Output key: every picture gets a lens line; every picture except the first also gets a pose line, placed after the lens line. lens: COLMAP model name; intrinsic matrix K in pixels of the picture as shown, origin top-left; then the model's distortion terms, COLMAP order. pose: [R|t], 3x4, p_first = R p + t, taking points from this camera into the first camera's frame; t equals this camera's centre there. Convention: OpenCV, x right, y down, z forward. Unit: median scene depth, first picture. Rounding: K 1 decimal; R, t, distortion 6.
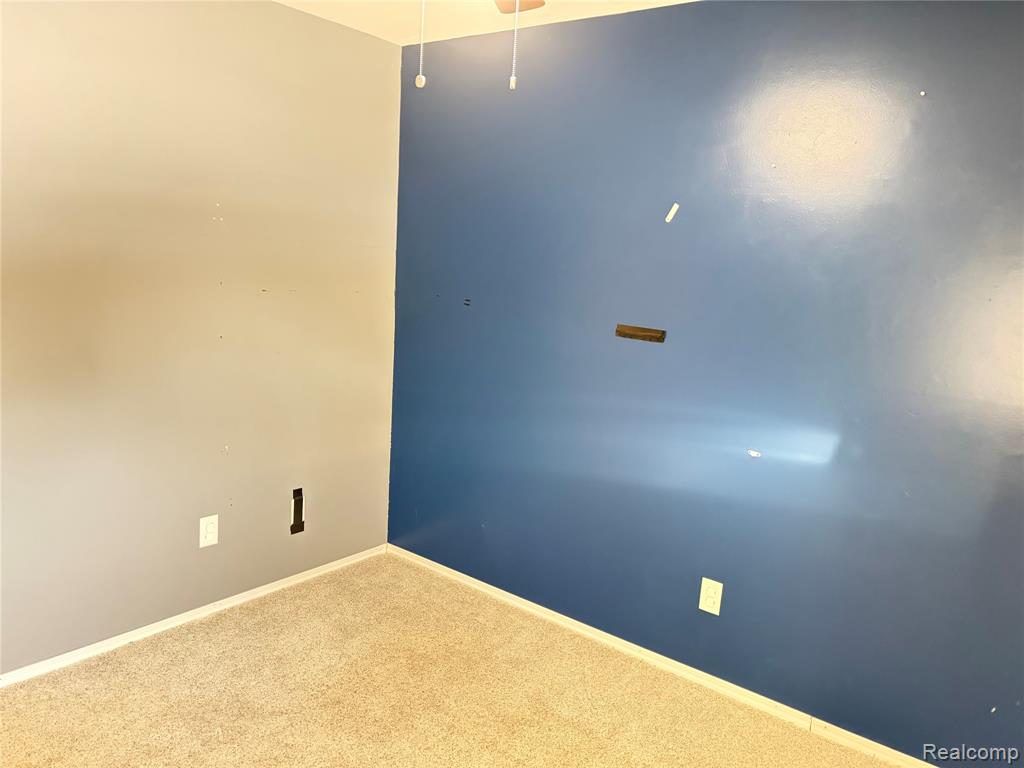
lens RADIAL K [[779.2, 0, 510.7], [0, 779.2, 389.7], [0, 0, 1]] dist [0.035536, -0.006083]
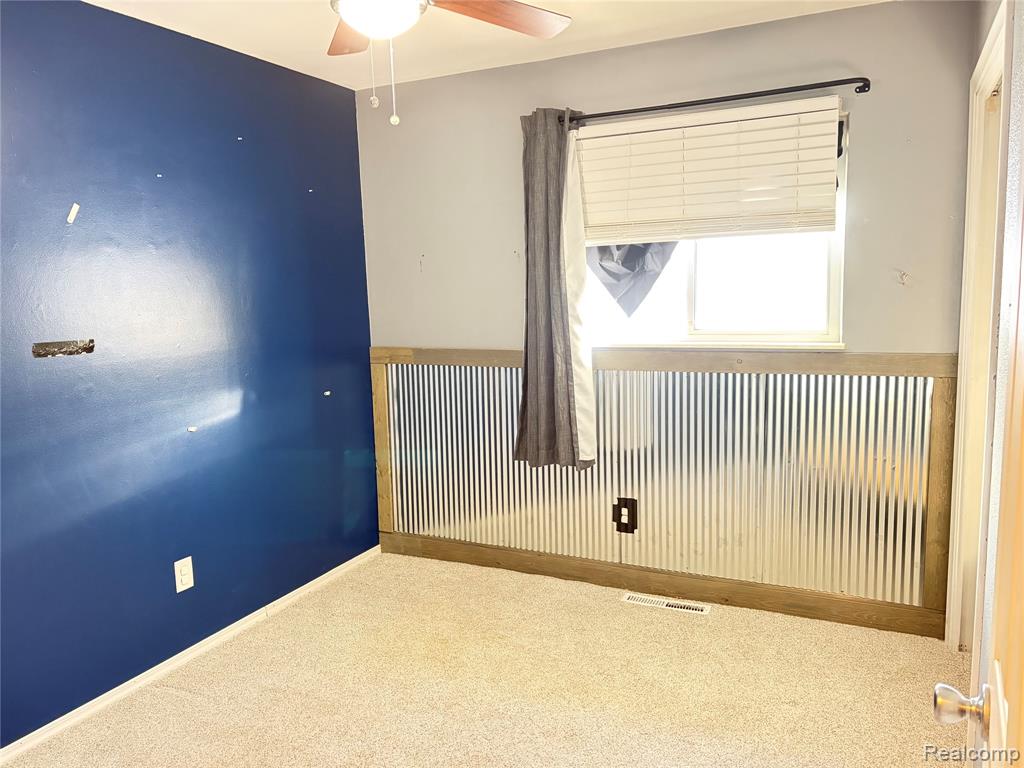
lens RADIAL K [[779.2, 0, 511.1], [0, 779.2, 379.4], [0, 0, 1]] dist [0.035536, -0.006083]
pose [[-0.207491, -0.179189, 0.961685, -0.836110], [0.194930, 0.955791, 0.220149, -0.141671], [-0.958619, 0.233140, -0.163389, 0.696952]]
